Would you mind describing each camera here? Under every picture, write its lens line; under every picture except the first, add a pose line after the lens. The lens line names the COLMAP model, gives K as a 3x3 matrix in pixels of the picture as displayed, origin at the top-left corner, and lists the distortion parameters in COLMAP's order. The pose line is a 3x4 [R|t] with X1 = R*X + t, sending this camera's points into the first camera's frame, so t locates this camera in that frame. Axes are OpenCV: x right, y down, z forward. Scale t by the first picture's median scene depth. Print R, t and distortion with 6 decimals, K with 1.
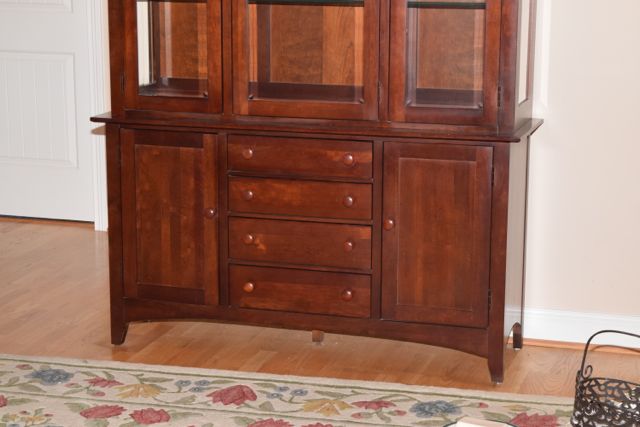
lens RADIAL K [[1452.9, 0, 321.7], [0, 1452.9, 217.7], [0, 0, 1]] dist [0.080940, 0.000000]
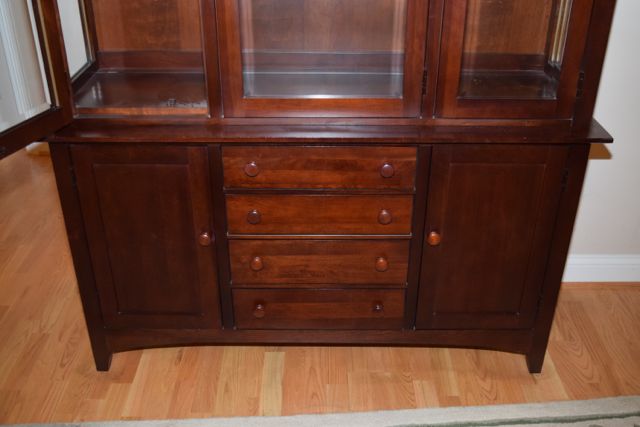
lens RADIAL K [[670.0, 0, 325.1], [0, 670.0, 212.5], [0, 0, 1]] dist [-0.071221, 0.000000]
pose [[0.954753, -0.143947, 0.260241, -0.108550], [0.058361, 0.948728, 0.310661, -0.129430], [-0.291617, -0.281416, 0.914202, 0.652858]]
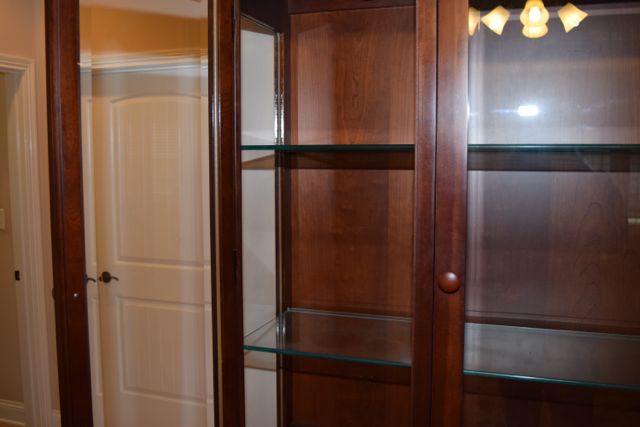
lens RADIAL K [[604.9, 0, 317.2], [0, 604.9, 218.2], [0, 0, 1]] dist [-0.061017, 0.000000]
pose [[0.999212, -0.002518, -0.039617, -0.094537], [-0.001771, 0.994165, -0.107857, -0.180398], [0.039658, 0.107843, 0.993377, 0.758923]]
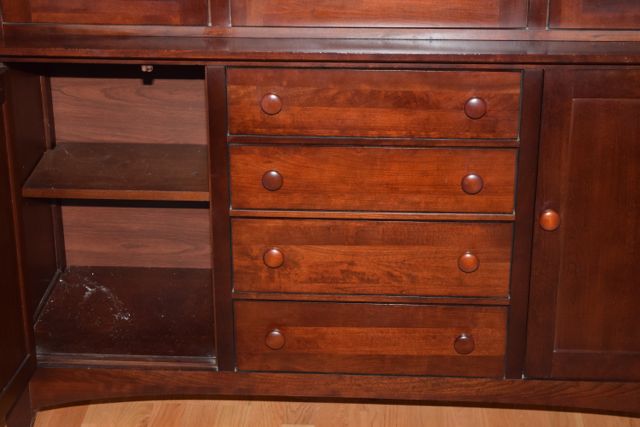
lens RADIAL K [[1391.8, 0, 320.8], [0, 1391.8, 210.9], [0, 0, 1]] dist [0.064399, 0.000000]
pose [[0.970235, -0.101852, 0.219706, -0.144907], [0.055913, 0.976956, 0.205986, -0.106797], [-0.235623, -0.187571, 0.953572, 0.514924]]
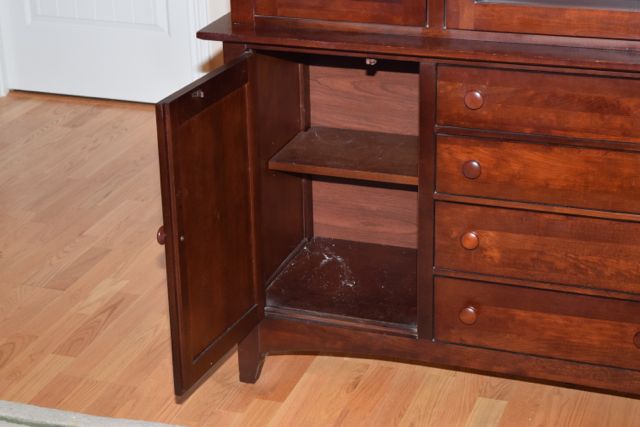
lens RADIAL K [[1330.3, 0, 315.2], [0, 1330.3, 217.9], [0, 0, 1]] dist [0.035393, 0.000000]
pose [[0.998504, -0.006631, -0.054276, -0.084271], [0.016857, 0.981604, 0.190182, -0.098224], [0.052017, -0.190813, 0.980247, 0.472921]]
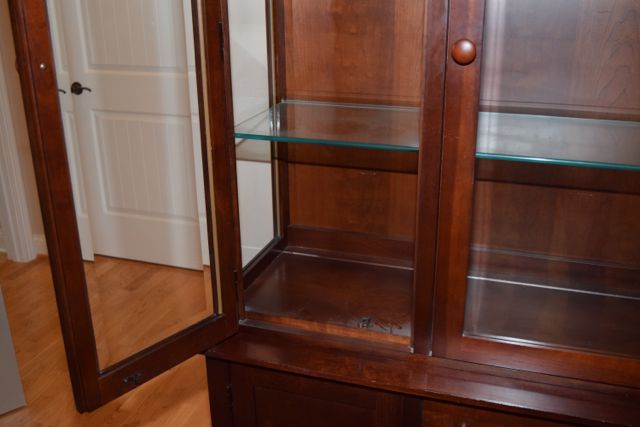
lens RADIAL K [[670.0, 0, 318.8], [0, 670.0, 210.7], [0, 0, 1]] dist [-0.071221, 0.000000]
pose [[0.999413, -0.004552, -0.033950, -0.094901], [0.009760, 0.987886, 0.154871, -0.164893], [0.032833, -0.155112, 0.987351, 0.760402]]
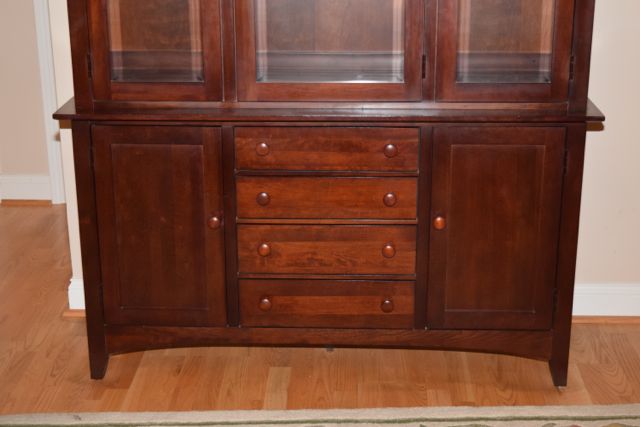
lens RADIAL K [[1109.4, 0, 321.8], [0, 1109.4, 210.3], [0, 0, 1]] dist [-0.016945, 0.000000]
pose [[0.965689, -0.088842, 0.244034, -0.172374], [0.059788, 0.990480, 0.123996, -0.084673], [-0.252727, -0.105151, 0.961807, 0.386153]]
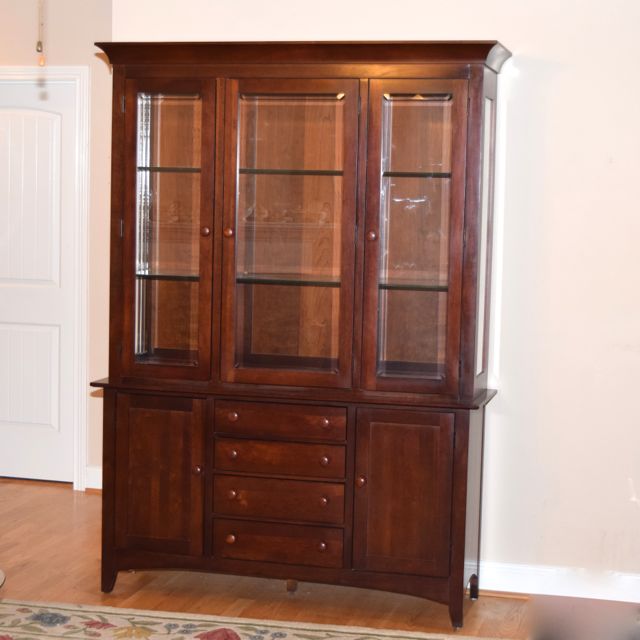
lens RADIAL K [[1449.9, 0, 319.1], [0, 1449.9, 315.7], [0, 0, 1]] dist [-0.035993, 0.000000]
pose [[0.998902, 0.016590, 0.043810, -0.034904], [-0.011094, 0.992363, -0.122848, 0.014172], [-0.045513, 0.122227, 0.991458, -0.106496]]
